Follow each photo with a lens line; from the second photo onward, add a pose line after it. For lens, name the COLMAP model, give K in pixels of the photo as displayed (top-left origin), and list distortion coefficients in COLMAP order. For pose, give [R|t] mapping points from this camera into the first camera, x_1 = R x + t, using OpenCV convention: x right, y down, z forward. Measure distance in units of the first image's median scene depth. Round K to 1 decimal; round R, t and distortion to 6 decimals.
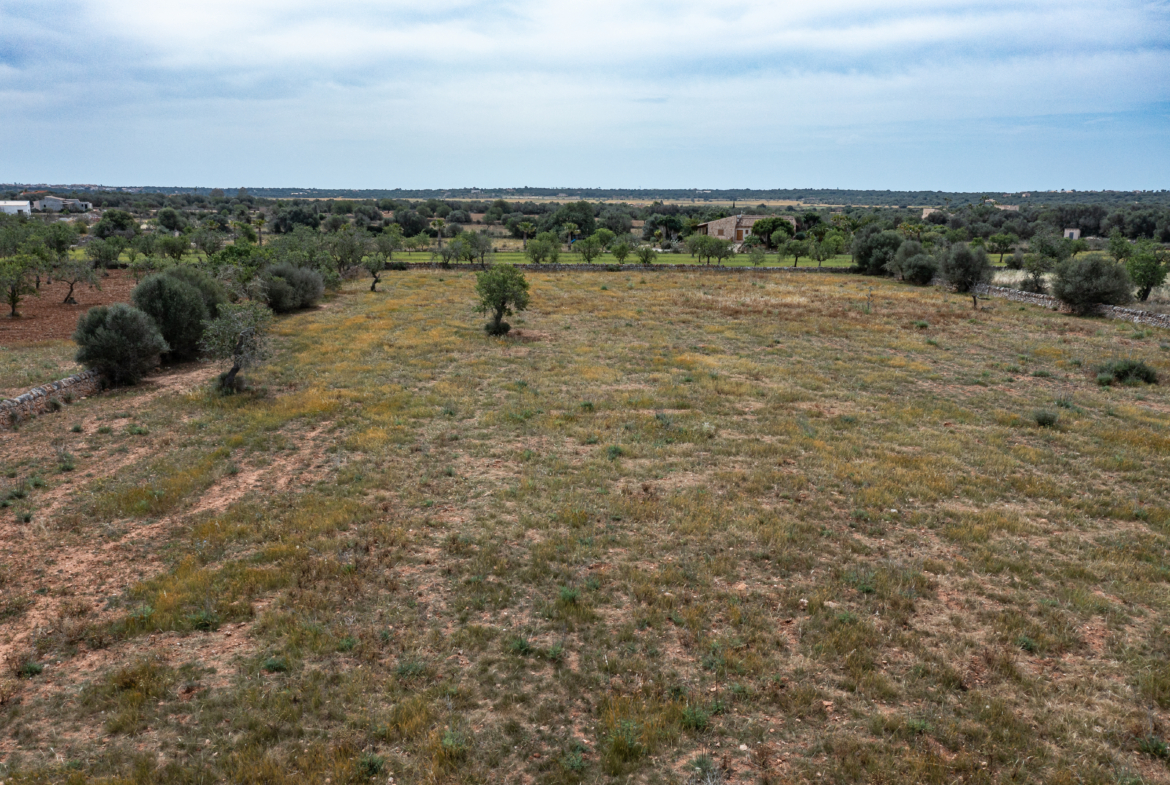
lens RADIAL K [[955.4, 0, 587.7], [0, 955.4, 325.2], [0, 0, 1]] dist [-0.015742, -0.000154]
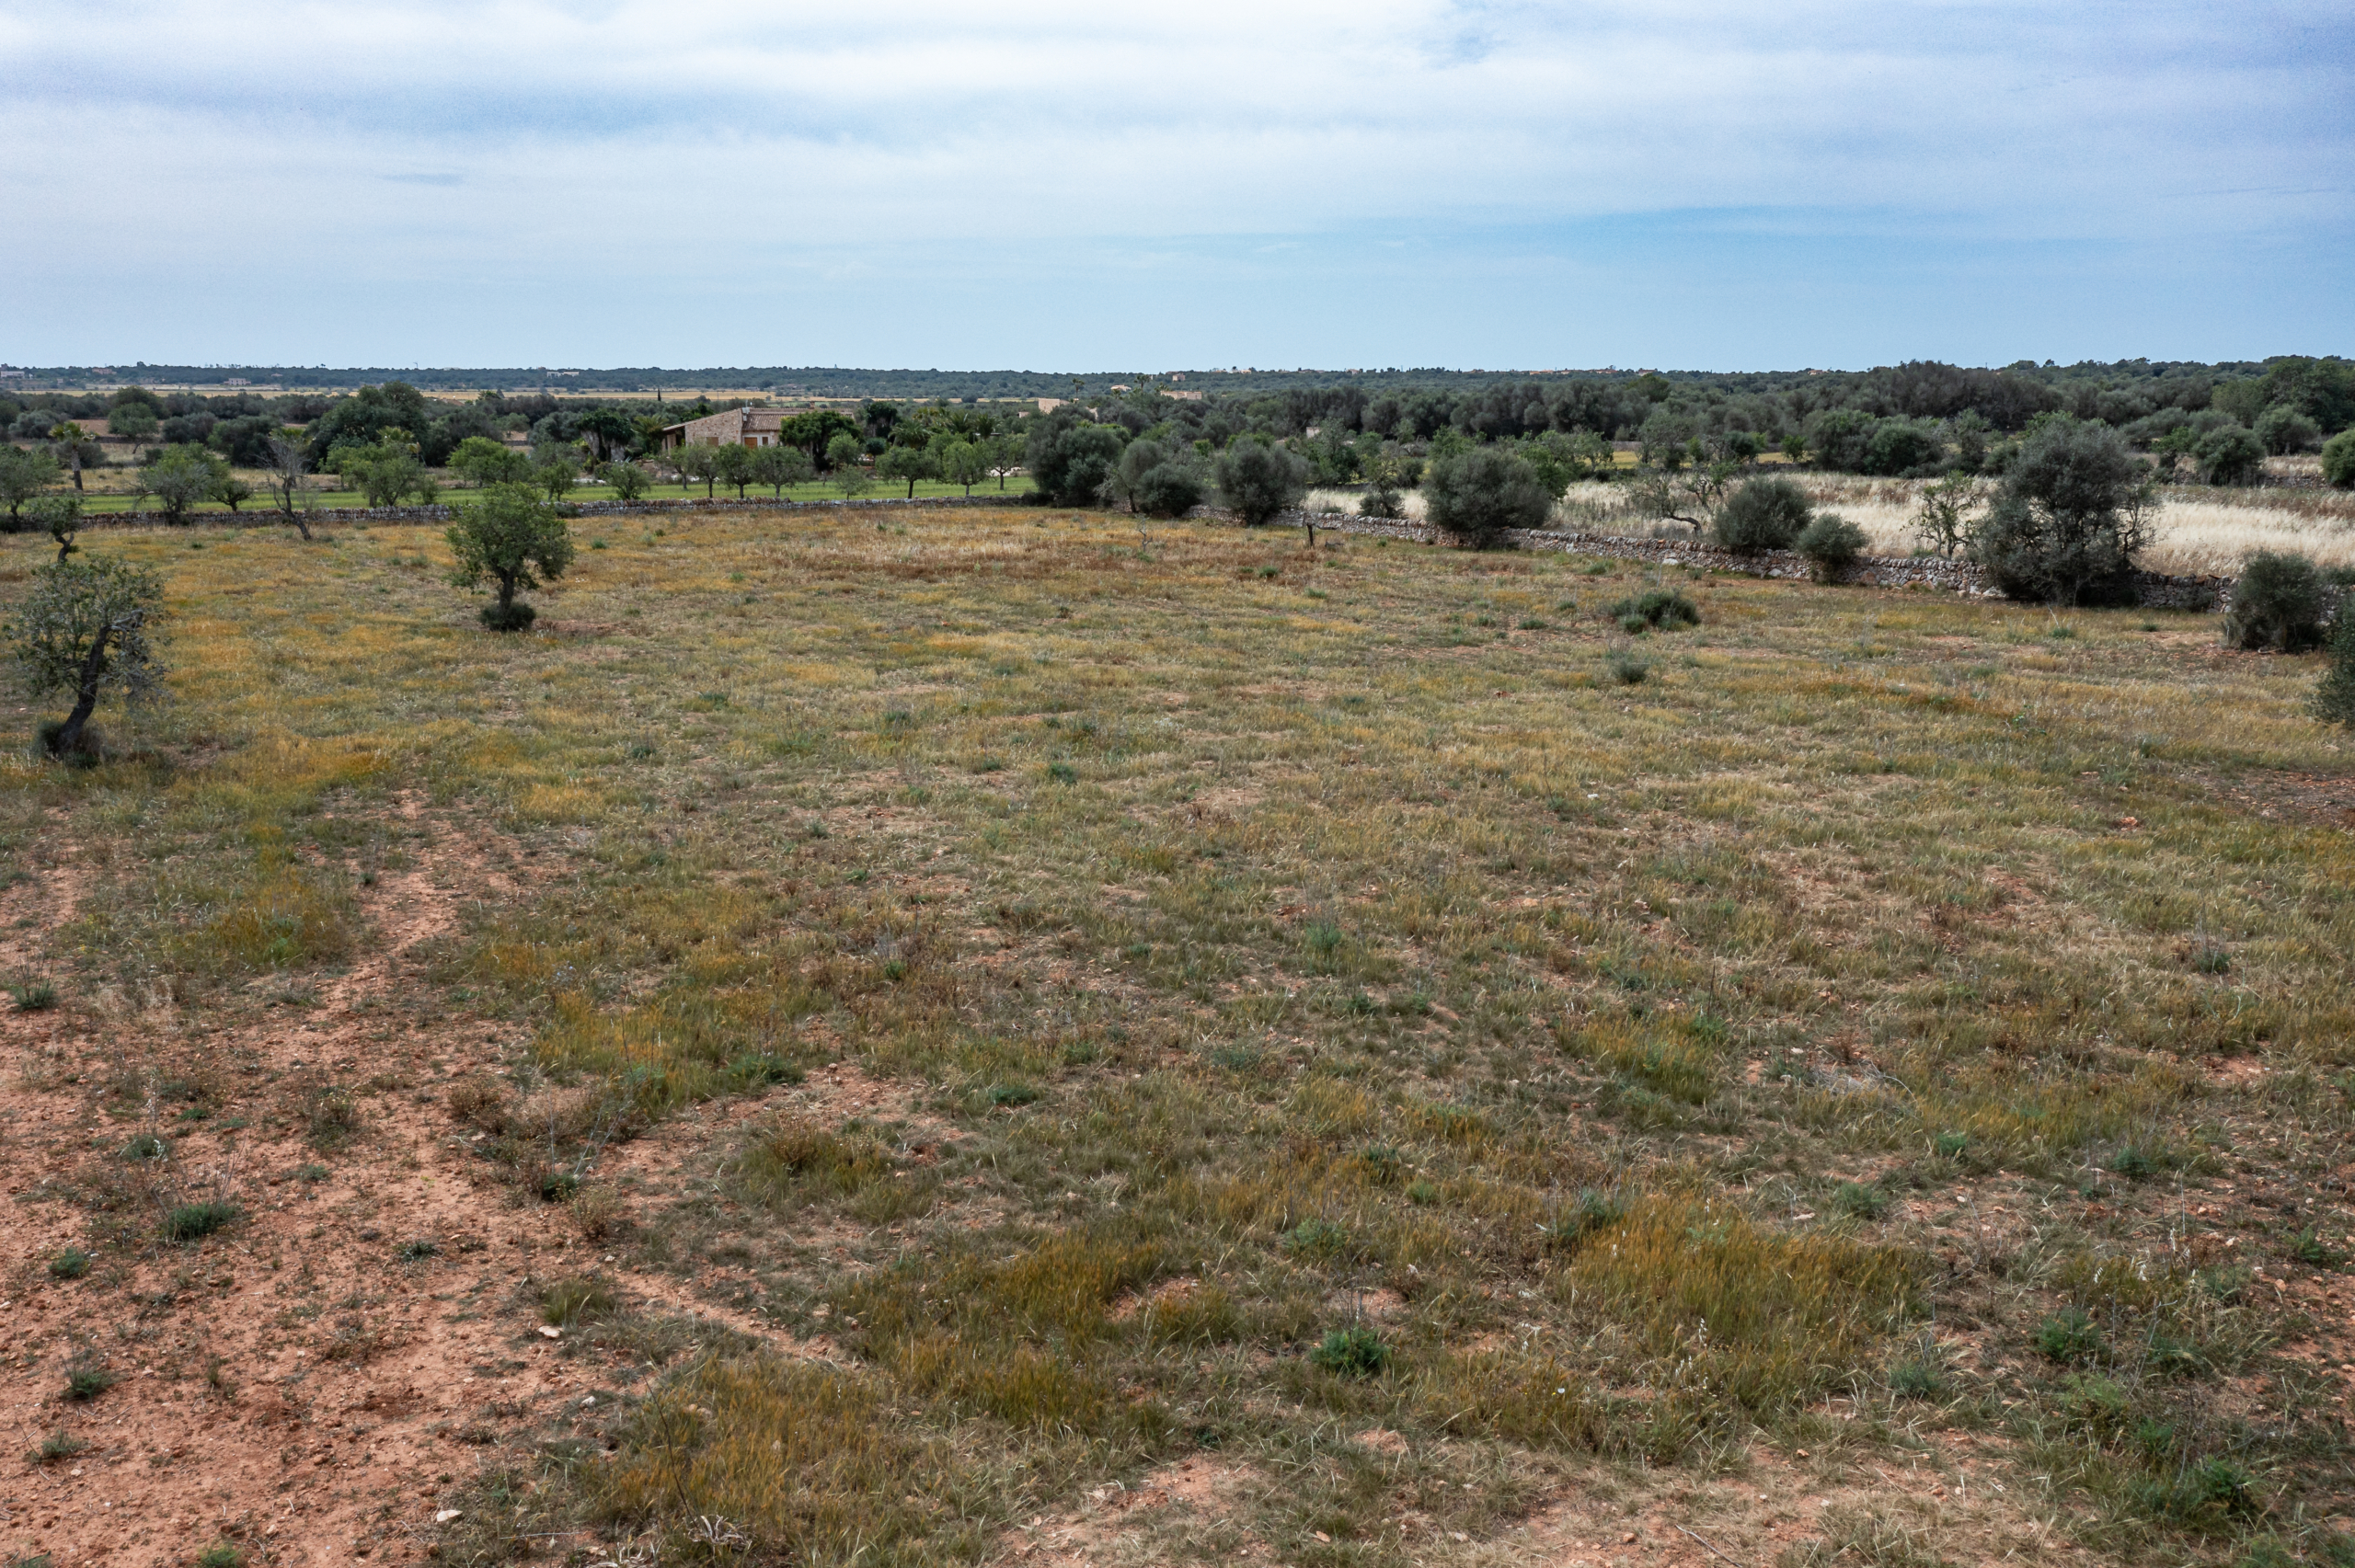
lens RADIAL K [[1932.2, 0, 1179.7], [0, 1932.2, 651.7], [0, 0, 1]] dist [-0.017078, -0.003555]
pose [[0.893218, -0.063421, 0.445129, -0.133438], [0.063542, 0.997871, 0.014668, 0.016602], [-0.445112, 0.015183, 0.895346, -0.009241]]
